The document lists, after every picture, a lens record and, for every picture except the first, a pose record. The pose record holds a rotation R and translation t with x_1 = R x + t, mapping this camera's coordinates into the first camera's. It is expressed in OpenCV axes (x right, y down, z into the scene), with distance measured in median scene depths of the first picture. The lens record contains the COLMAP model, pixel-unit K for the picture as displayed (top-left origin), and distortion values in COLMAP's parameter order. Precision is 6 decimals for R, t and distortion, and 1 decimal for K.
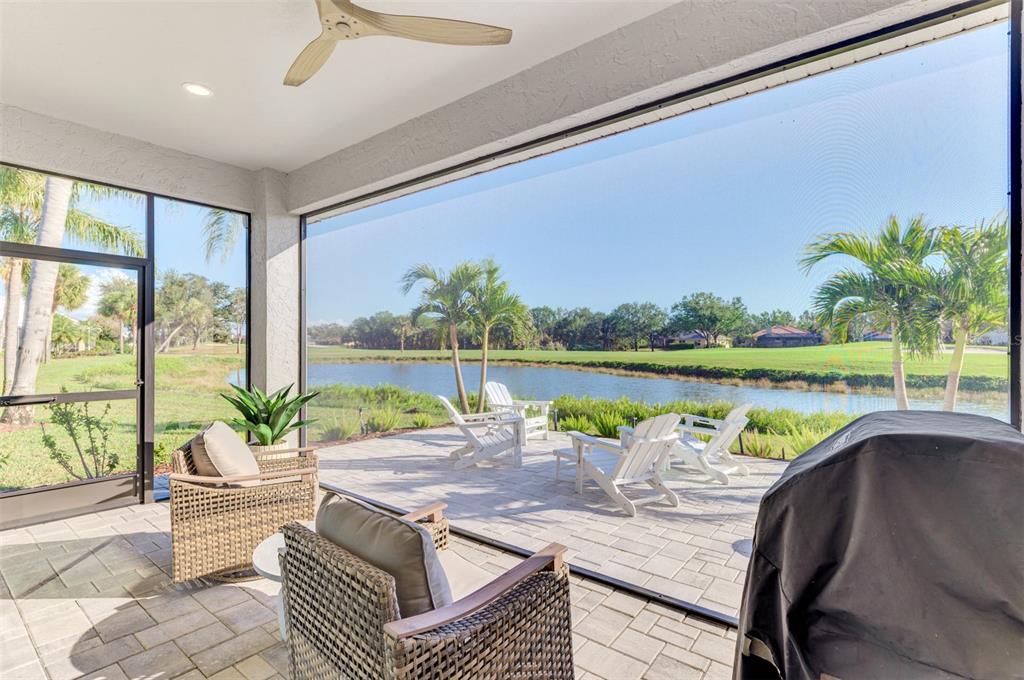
lens RADIAL K [[473.7, 0, 521.3], [0, 473.7, 339.0], [0, 0, 1]] dist [-0.003390, -0.001890]
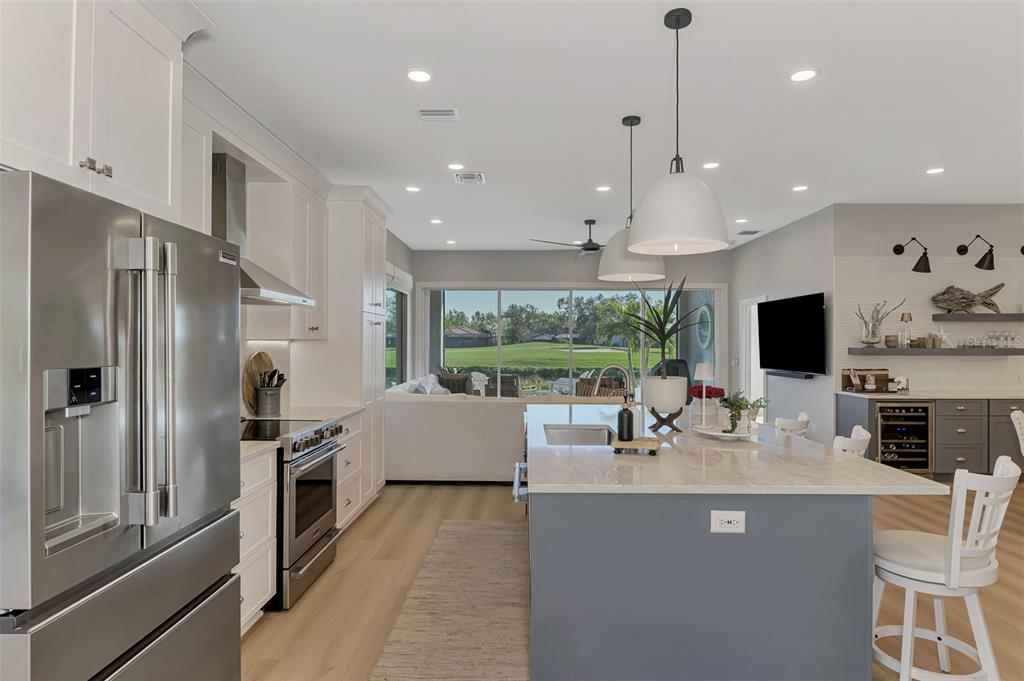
lens RADIAL K [[570.7, 0, 530.5], [0, 570.7, 338.7], [0, 0, 1]] dist [-0.016174, 0.001101]
pose [[0.790403, 0.009960, 0.612506, -0.086604], [-0.011833, 0.999929, -0.000990, -0.001543], [-0.612473, -0.006466, 0.790465, -0.063624]]
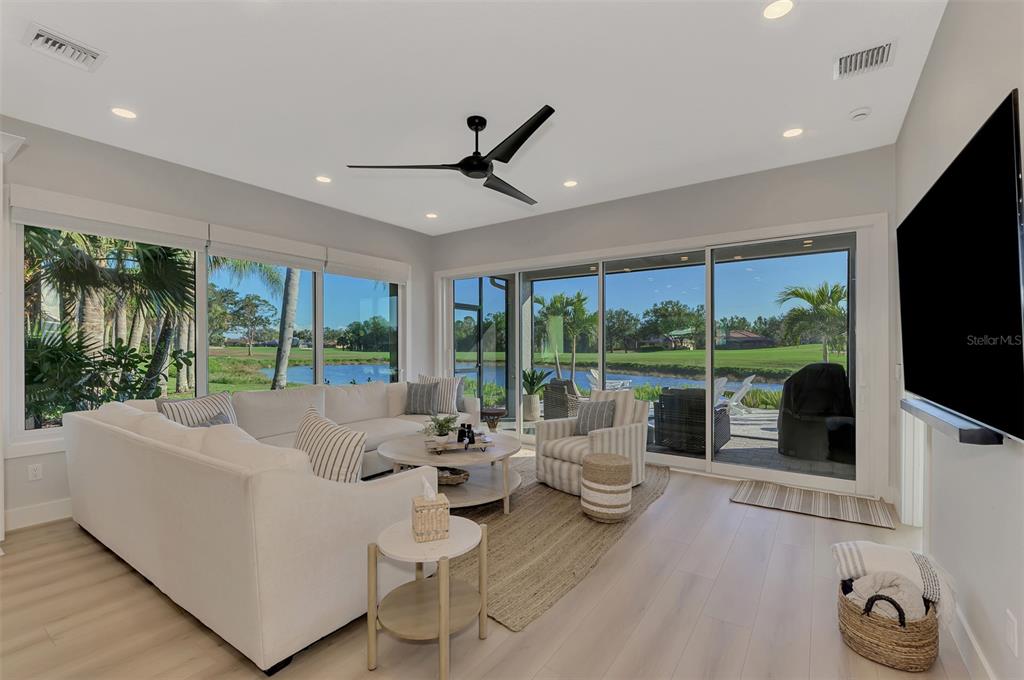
lens RADIAL K [[451.7, 0, 522.2], [0, 451.7, 341.4], [0, 0, 1]] dist [-0.007046, 0.000291]
pose [[0.998223, -0.000058, 0.059588, -0.030676], [0.000125, 0.999999, -0.001131, -0.000391], [-0.059588, 0.001136, 0.998222, -0.042314]]
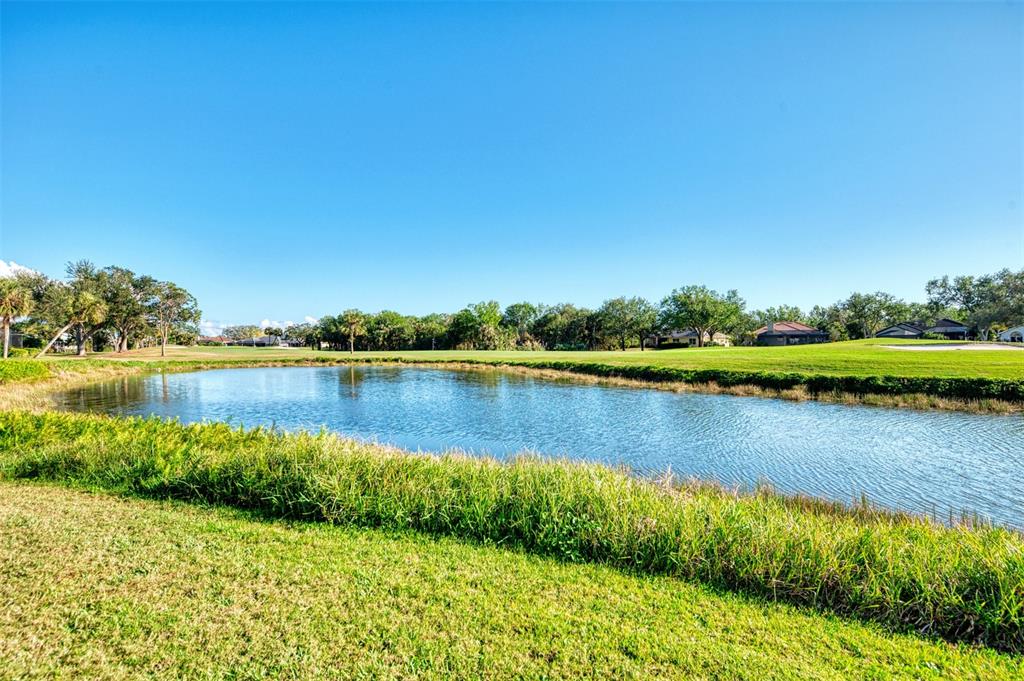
lens RADIAL K [[491.4, 0, 527.5], [0, 491.4, 344.1], [0, 0, 1]] dist [0.010905, -0.001526]
pose [[0.999926, -0.006170, -0.010515, 0.072509], [0.006261, 0.999943, 0.008635, 0.003286], [0.010461, -0.008701, 0.999907, 0.054728]]
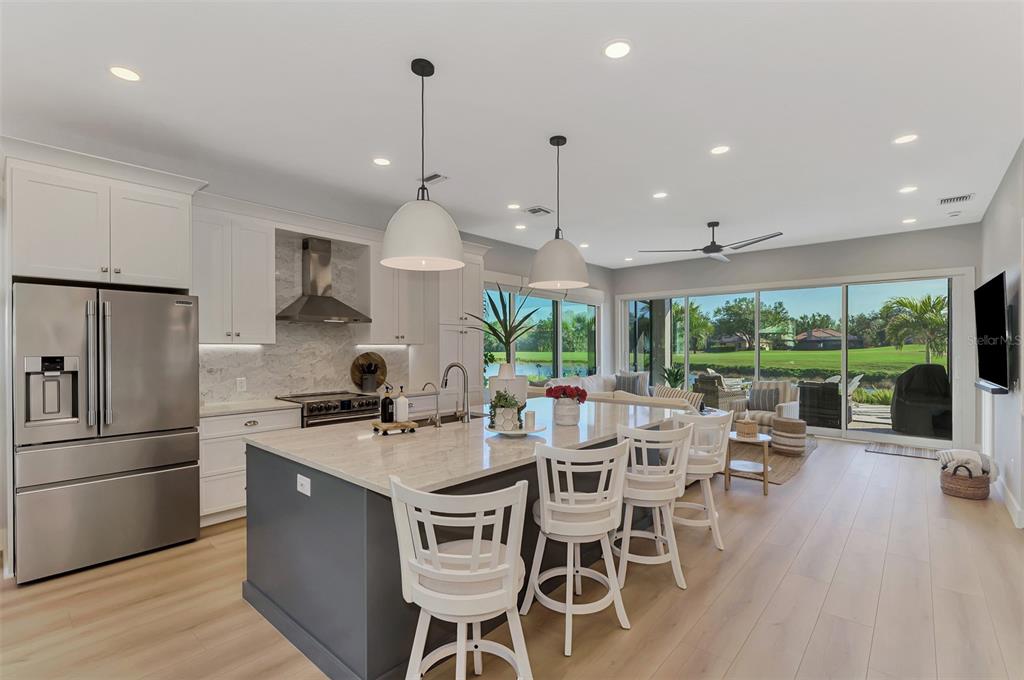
lens RADIAL K [[473.7, 0, 518.6], [0, 473.7, 340.8], [0, 0, 1]] dist [-0.003390, -0.001890]
pose [[0.998300, -0.000392, -0.058285, -0.055165], [0.000333, 0.999999, -0.001027, -0.001632], [0.058286, 0.001006, 0.998299, -0.073251]]
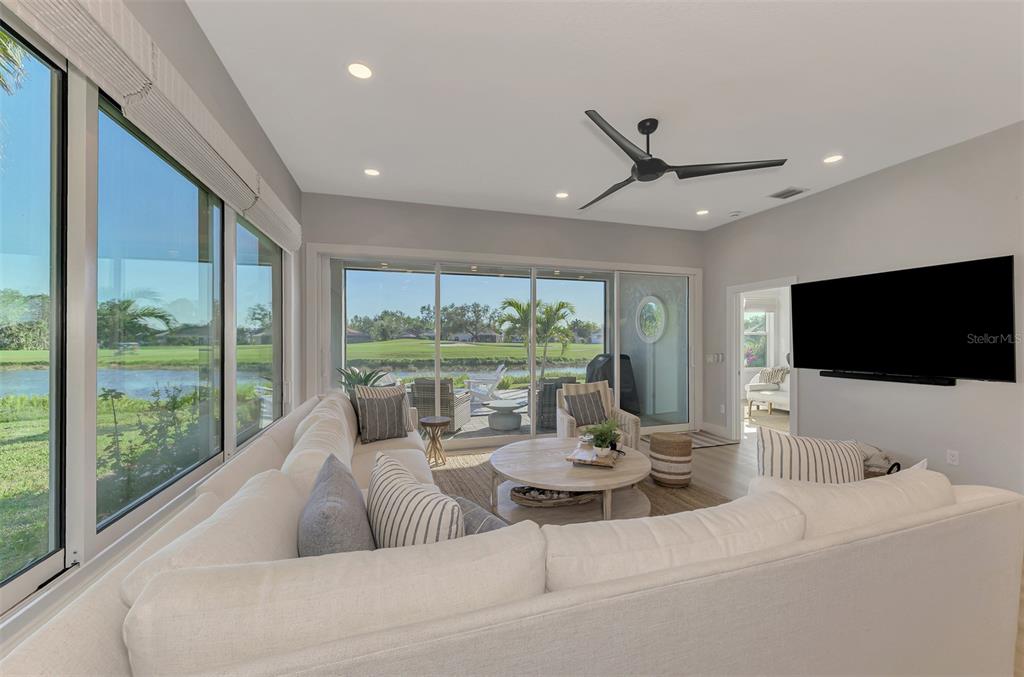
lens RADIAL K [[395.4, 0, 526.0], [0, 395.4, 336.4], [0, 0, 1]] dist [-0.000992, 0.000195]
pose [[0.559467, 0.006286, 0.828829, -0.063571], [-0.006231, 0.999975, -0.003378, -0.000829], [-0.828829, -0.003274, 0.559492, -0.016018]]
